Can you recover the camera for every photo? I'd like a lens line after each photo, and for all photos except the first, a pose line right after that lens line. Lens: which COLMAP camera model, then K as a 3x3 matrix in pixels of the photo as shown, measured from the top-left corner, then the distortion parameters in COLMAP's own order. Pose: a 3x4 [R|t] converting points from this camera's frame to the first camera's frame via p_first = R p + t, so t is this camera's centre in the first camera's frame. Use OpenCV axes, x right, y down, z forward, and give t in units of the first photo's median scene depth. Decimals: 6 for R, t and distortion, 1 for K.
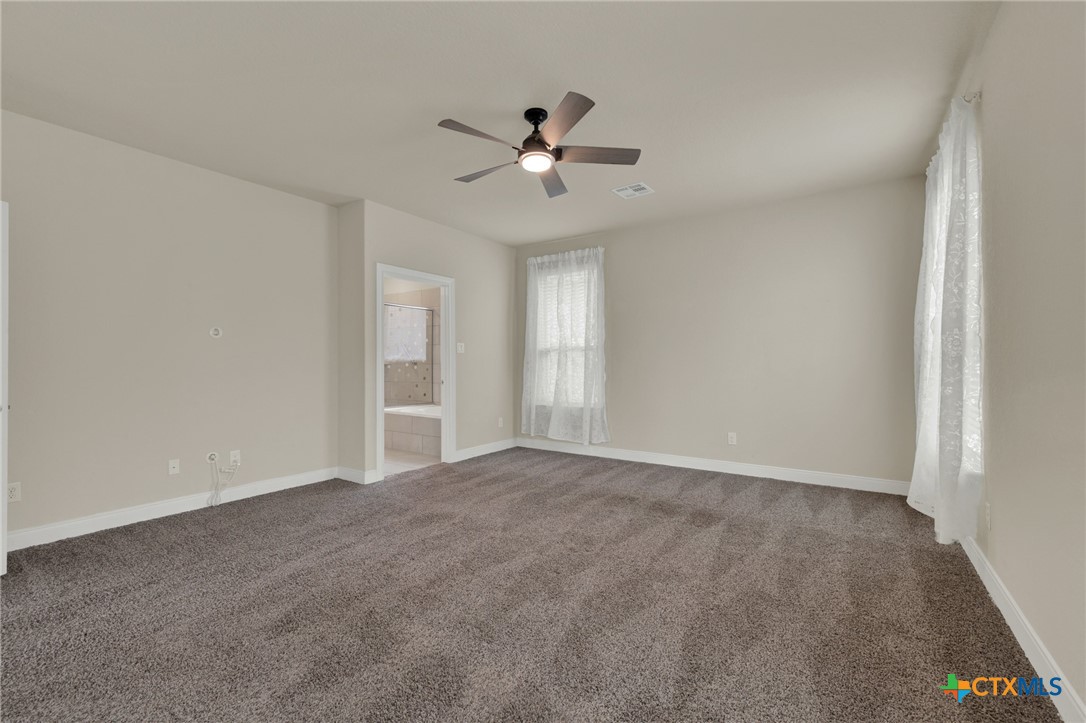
lens RADIAL K [[456.8, 0, 538.0], [0, 456.8, 366.2], [0, 0, 1]] dist [-0.001748, 0.000315]
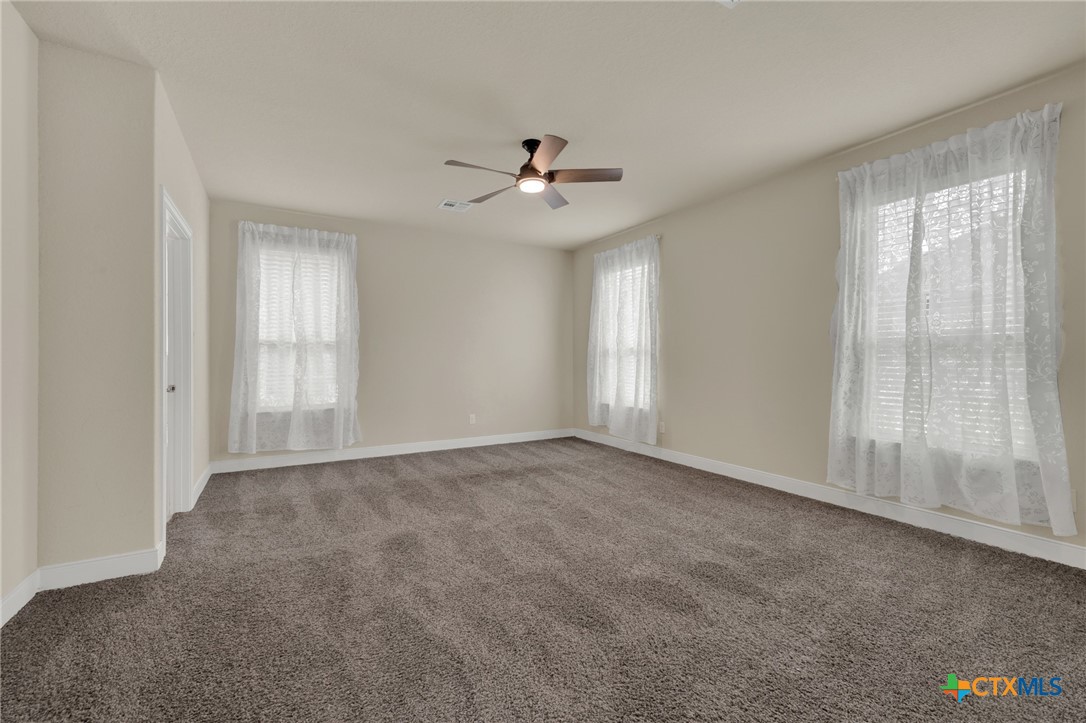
lens RADIAL K [[456.8, 0, 536.5], [0, 456.8, 361.2], [0, 0, 1]] dist [-0.001748, 0.000315]
pose [[0.423500, 0.000505, 0.905896, -0.593236], [0.006873, 0.999969, -0.003771, 0.003943], [-0.905870, 0.007823, 0.423483, 0.281225]]
